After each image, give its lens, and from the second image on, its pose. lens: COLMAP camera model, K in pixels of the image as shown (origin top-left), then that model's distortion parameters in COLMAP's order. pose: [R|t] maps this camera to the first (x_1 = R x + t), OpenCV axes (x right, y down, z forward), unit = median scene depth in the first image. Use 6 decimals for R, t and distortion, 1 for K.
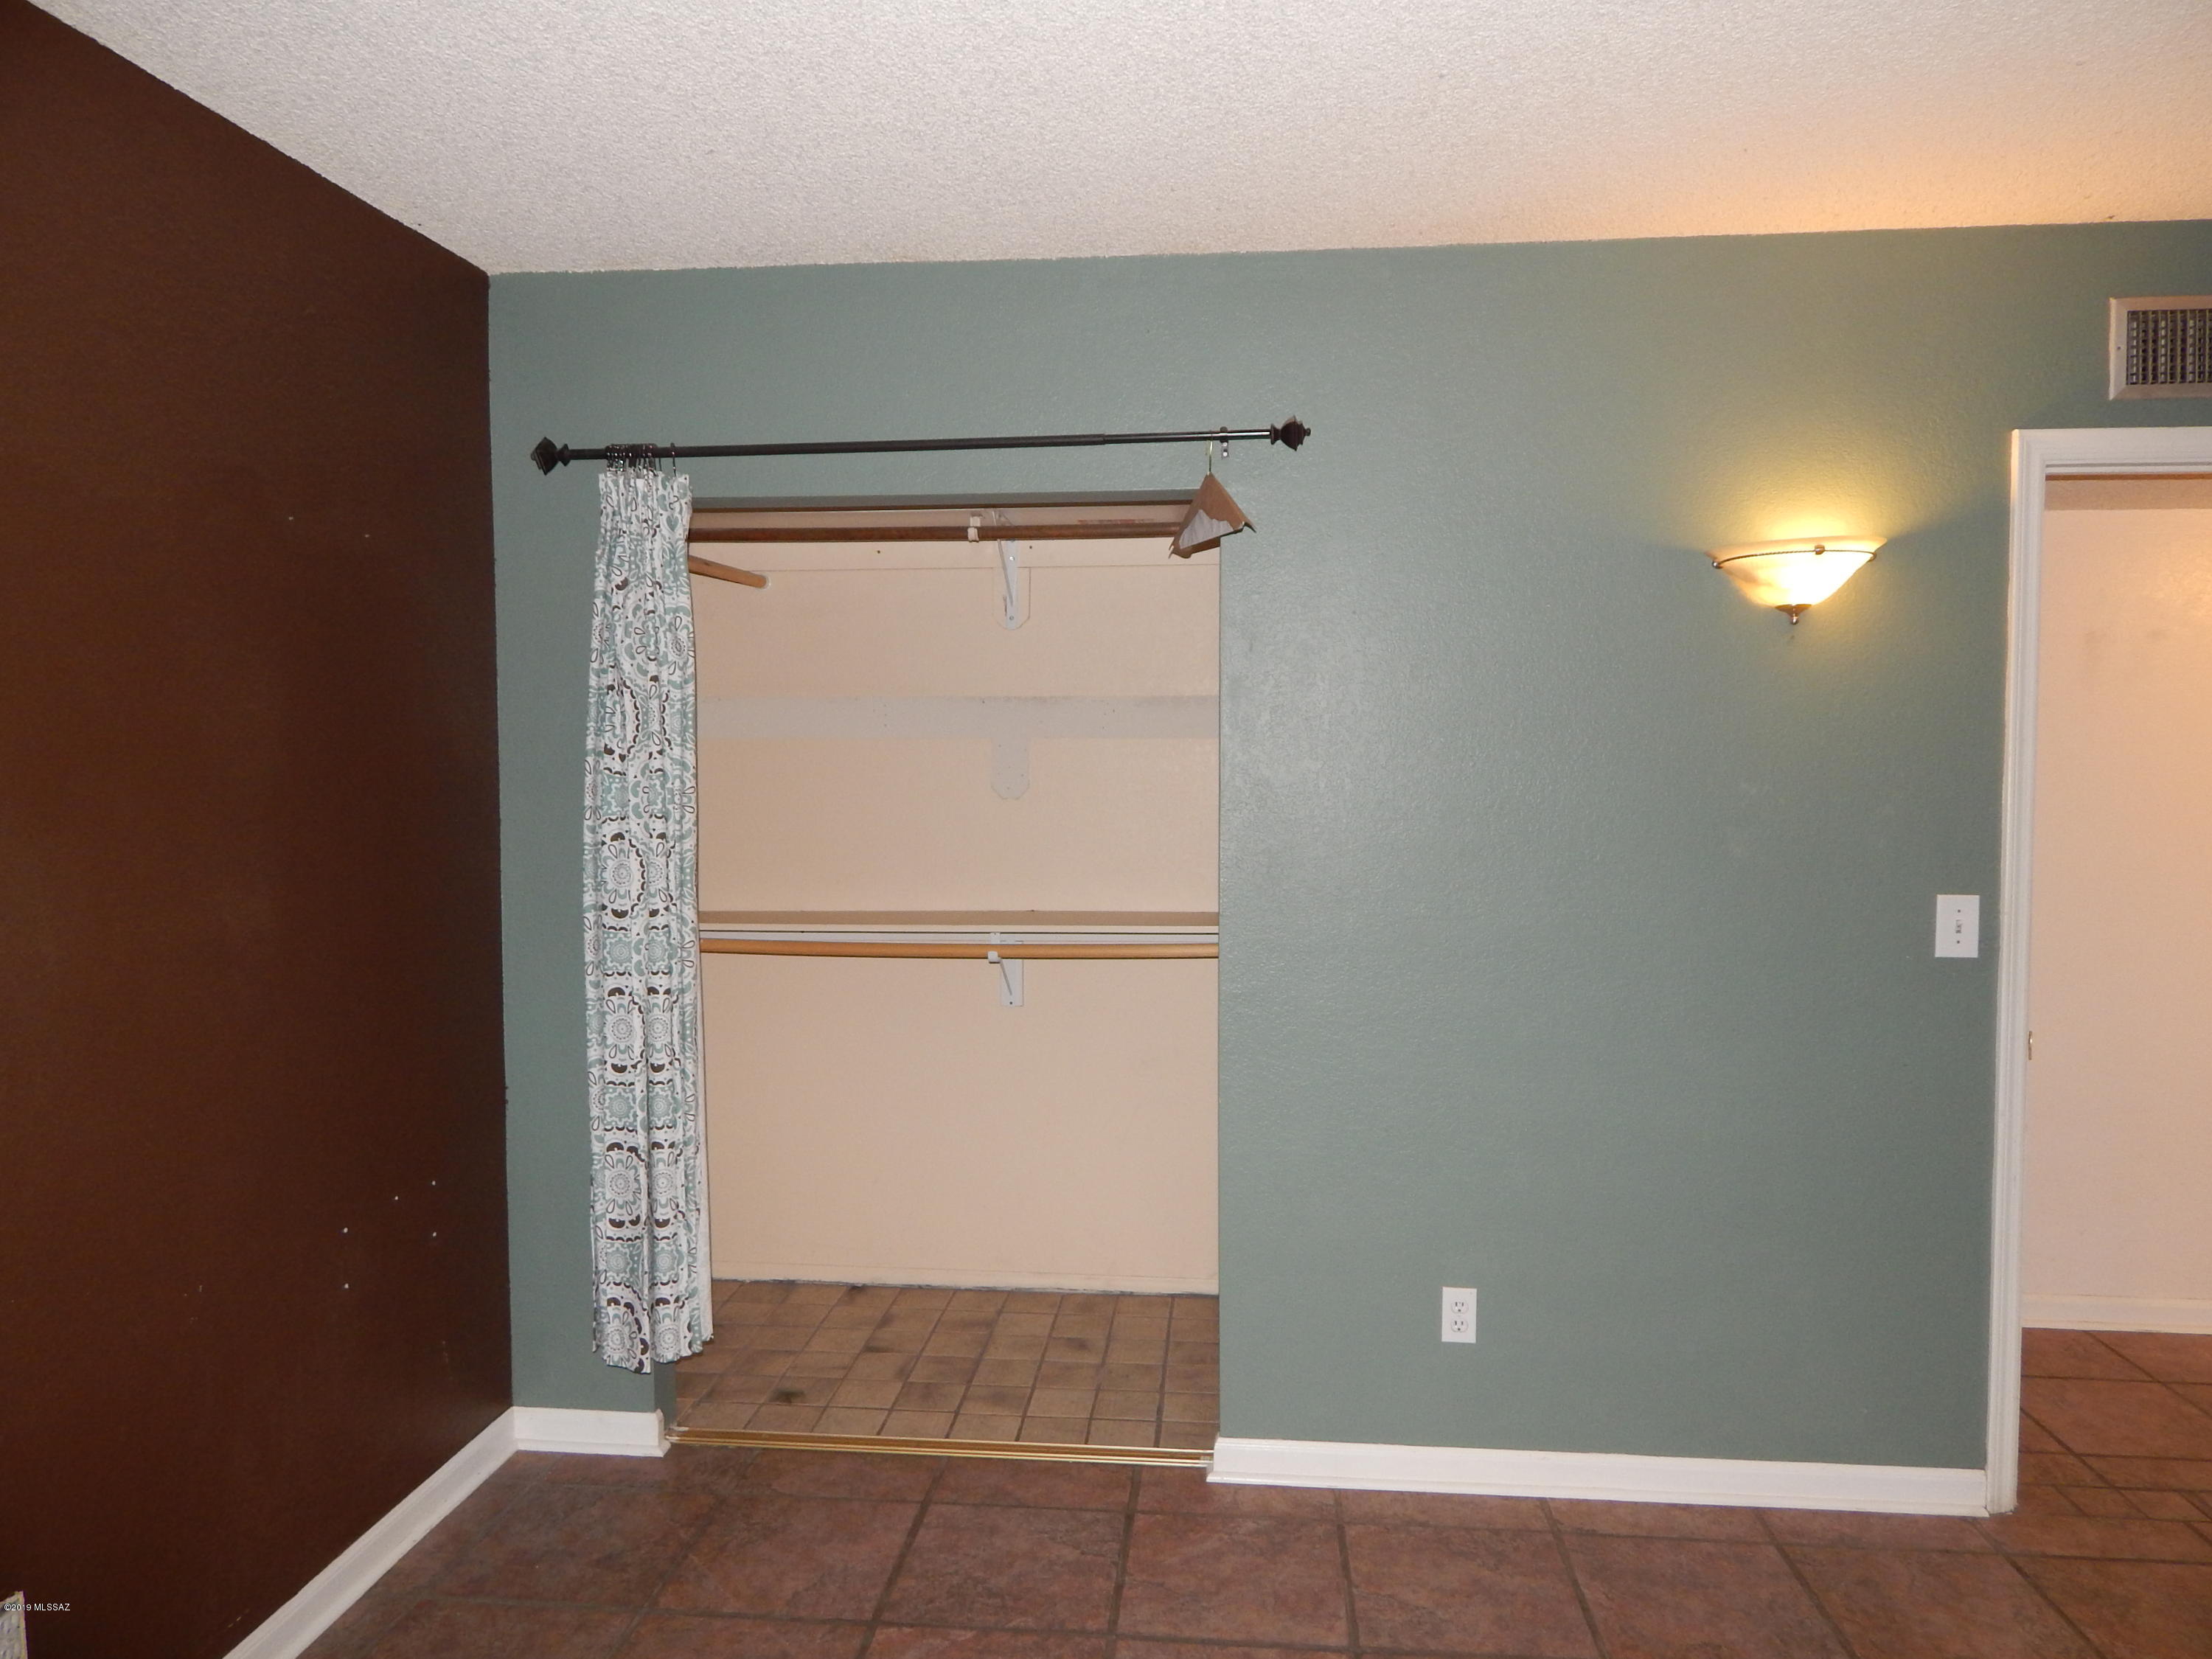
lens RADIAL K [[1468.2, 0, 1108.3], [0, 1468.2, 816.1], [0, 0, 1]] dist [0.014846, -0.011524]
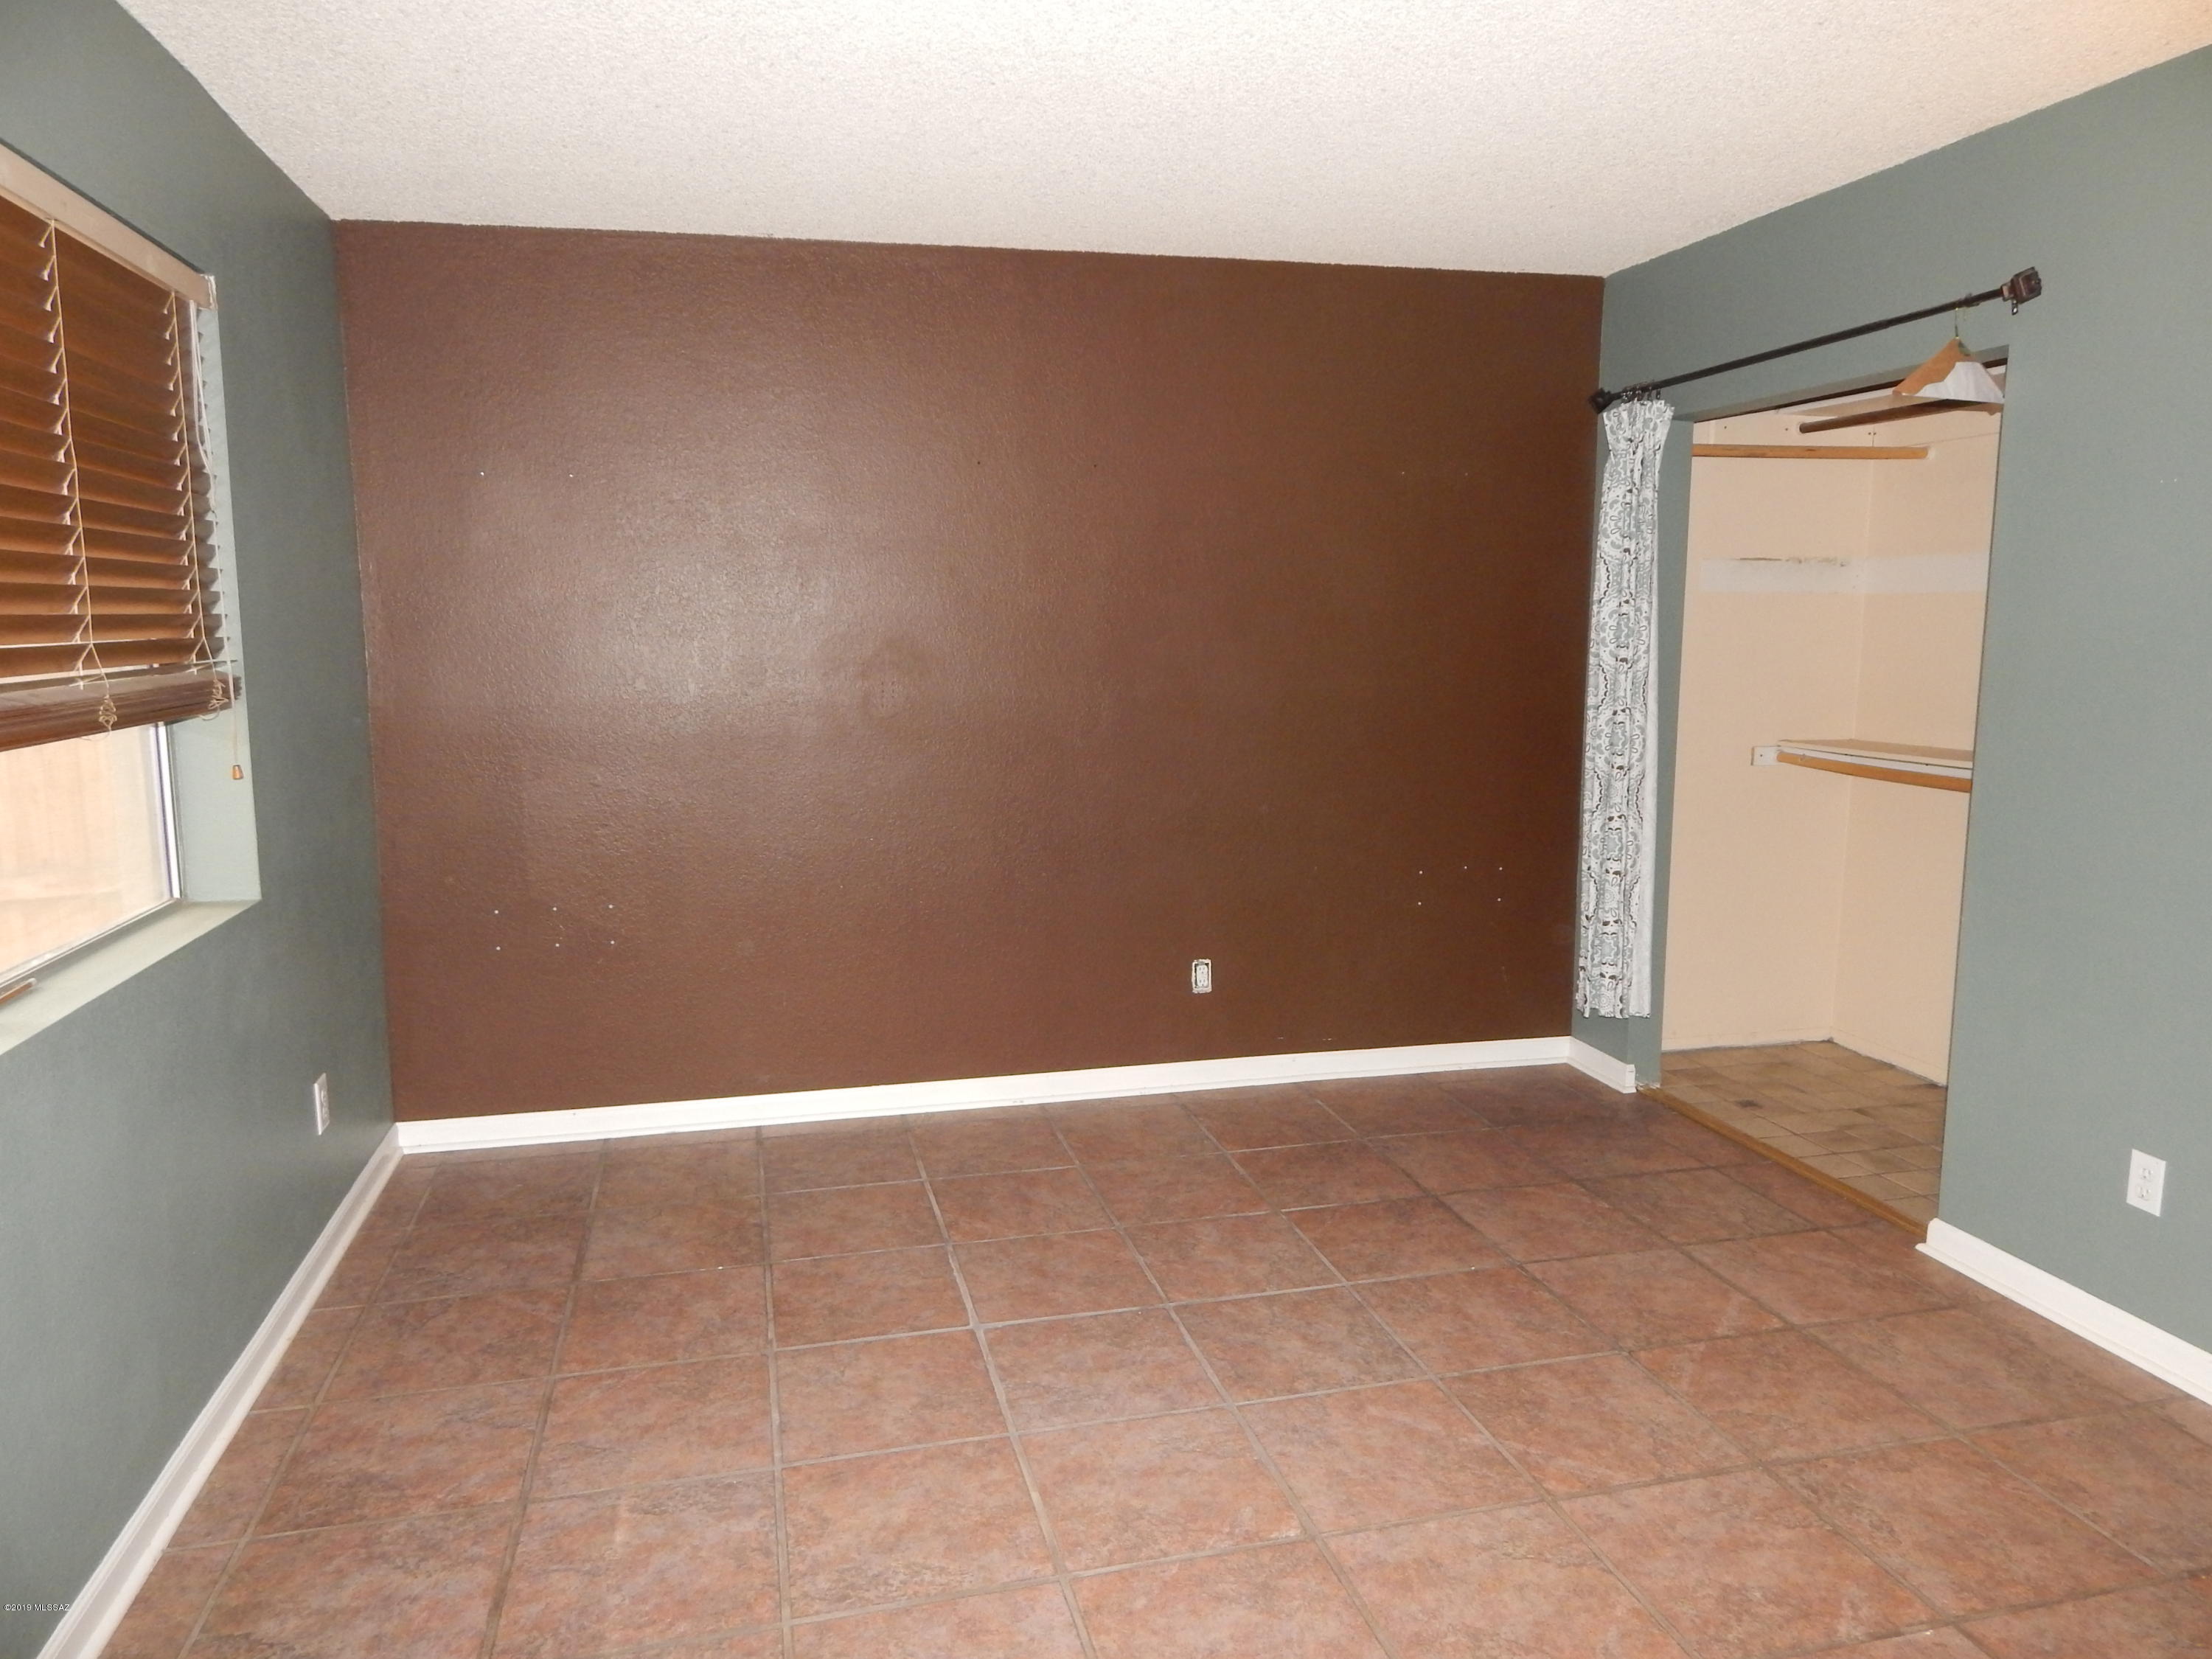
lens RADIAL K [[1468.2, 0, 1110.6], [0, 1468.2, 821.2], [0, 0, 1]] dist [0.014846, -0.011524]
pose [[0.337315, 0.129283, -0.932472, 0.880924], [-0.047408, 0.991601, 0.120332, 0.019974], [0.940197, 0.003617, 0.340611, 0.032047]]
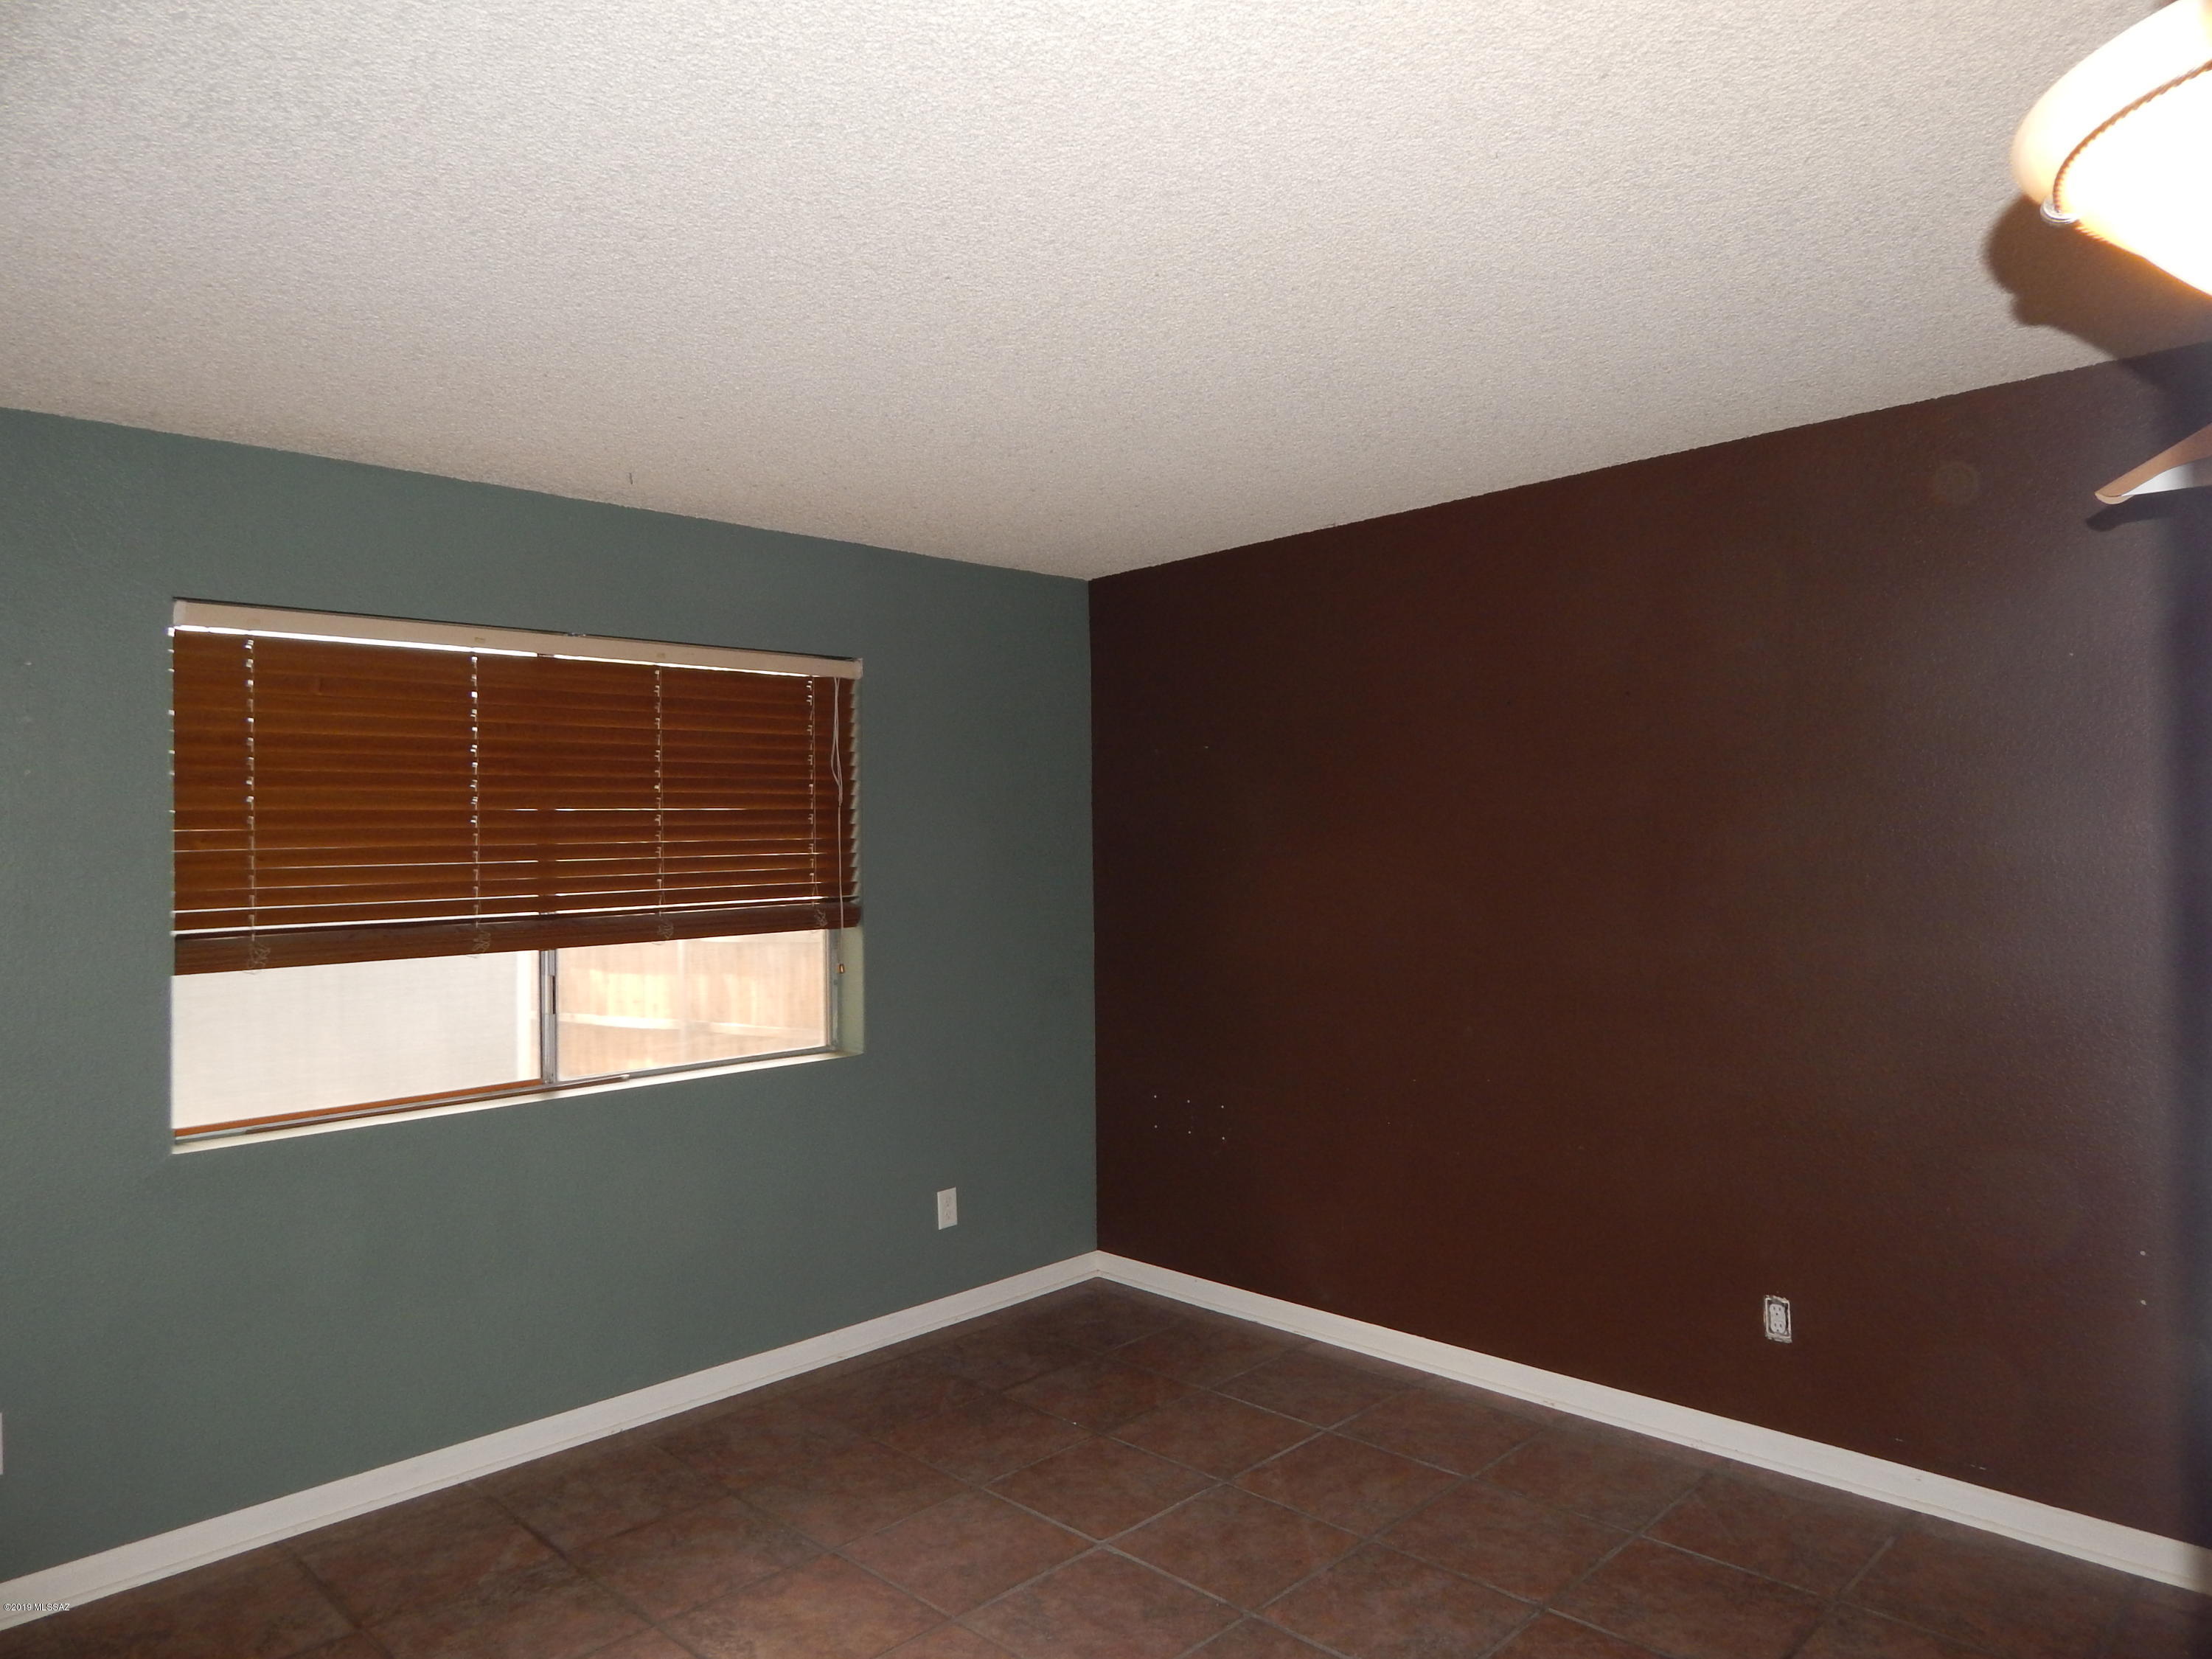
lens RADIAL K [[1468.2, 0, 1101.4], [0, 1468.2, 816.9], [0, 0, 1]] dist [0.014846, -0.011524]
pose [[-0.634796, 0.002537, -0.772676, 0.775034], [-0.020429, 0.999590, 0.020066, -0.058303], [0.772410, 0.028522, -0.634484, 0.958479]]
